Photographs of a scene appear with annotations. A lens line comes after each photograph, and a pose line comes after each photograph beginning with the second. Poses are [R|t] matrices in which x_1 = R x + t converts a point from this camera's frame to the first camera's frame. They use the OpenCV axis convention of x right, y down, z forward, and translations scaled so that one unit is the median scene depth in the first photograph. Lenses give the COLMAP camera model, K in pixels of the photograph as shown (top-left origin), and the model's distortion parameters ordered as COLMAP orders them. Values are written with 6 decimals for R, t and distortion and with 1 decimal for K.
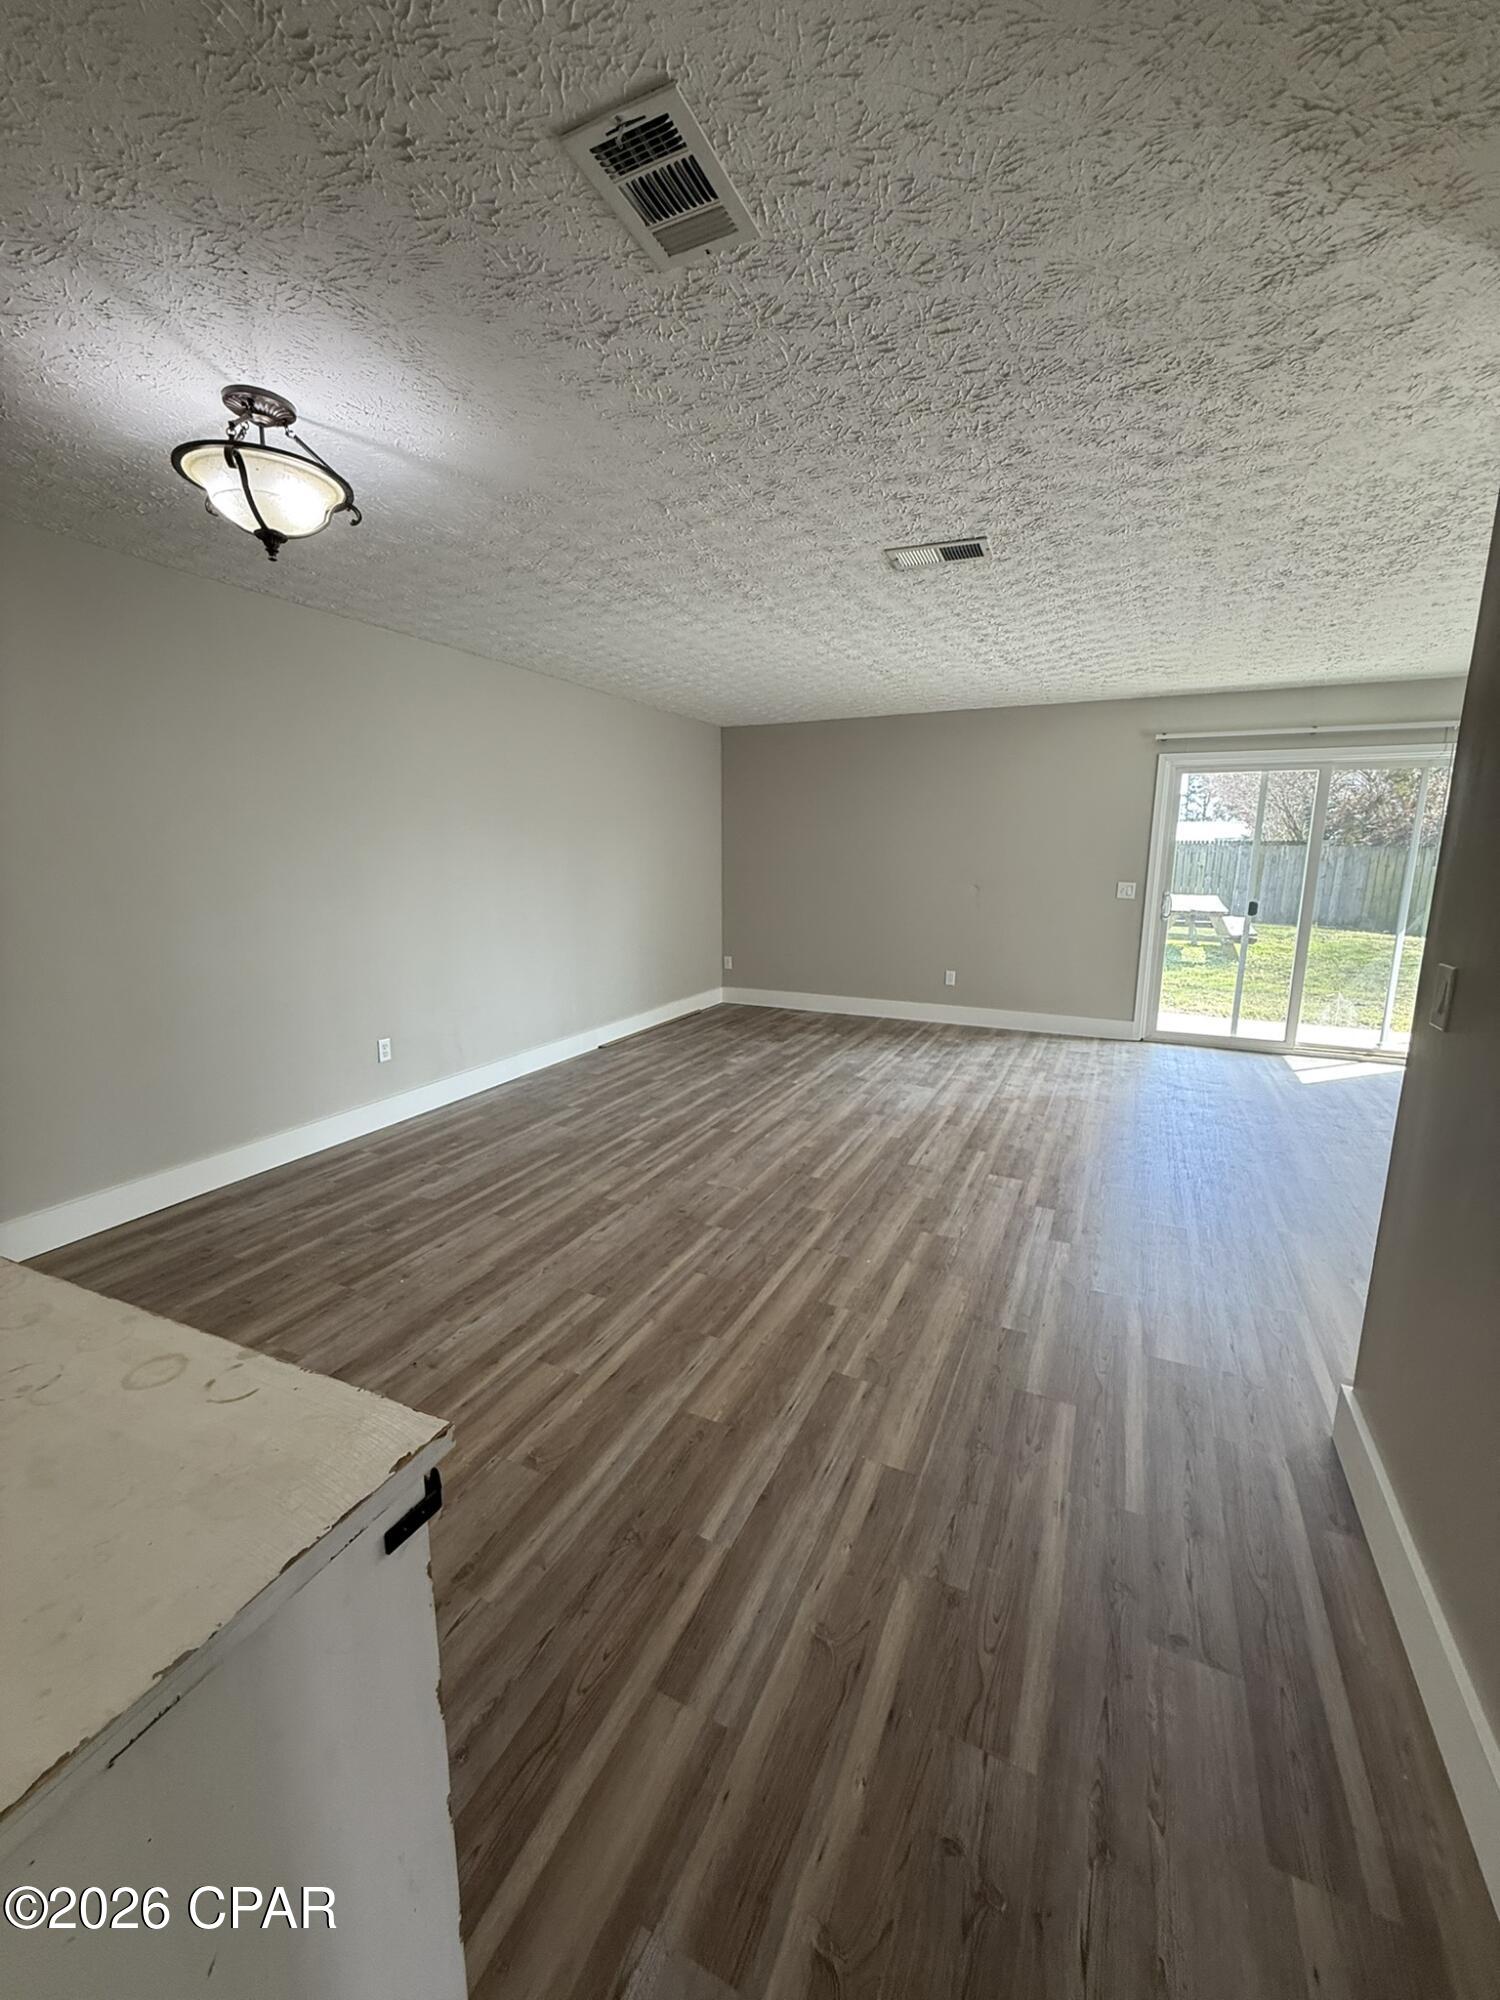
lens RADIAL K [[796.8, 0, 743.1], [0, 796.8, 999.8], [0, 0, 1]] dist [0.000785, -0.000281]
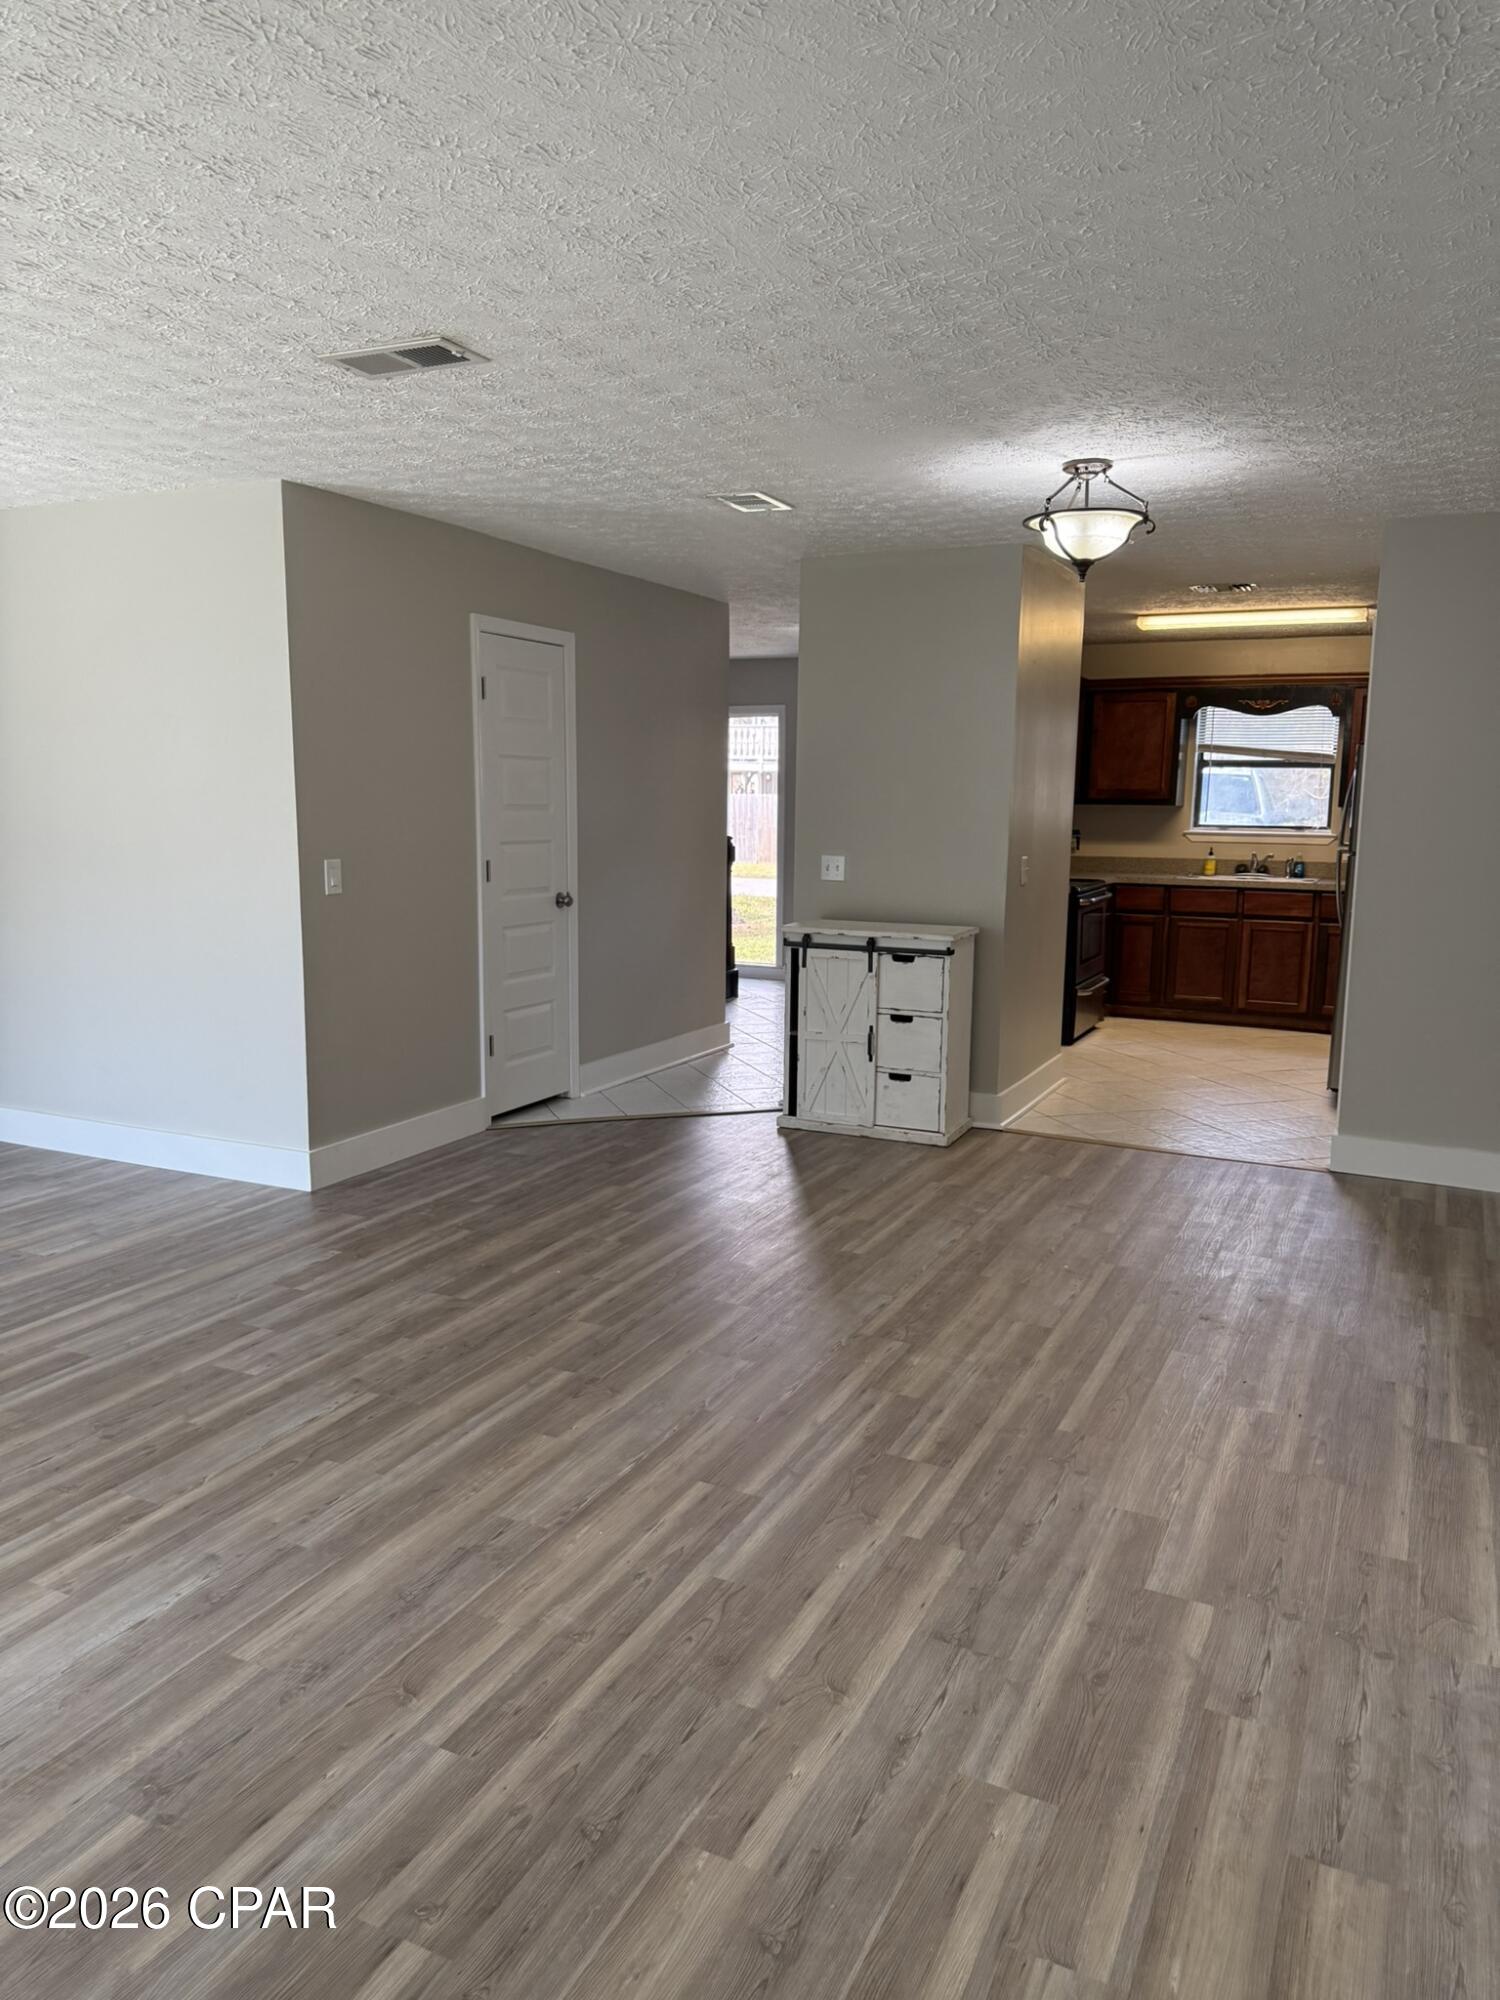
lens RADIAL K [[1424.7, 0, 749.6], [0, 1424.7, 988.7], [0, 0, 1]] dist [0.054015, -0.051061]
pose [[-0.999908, -0.013469, -0.001292, -0.028566], [-0.013163, 0.946176, 0.323384, -0.294728], [-0.003133, 0.323371, -0.946267, 1.481928]]
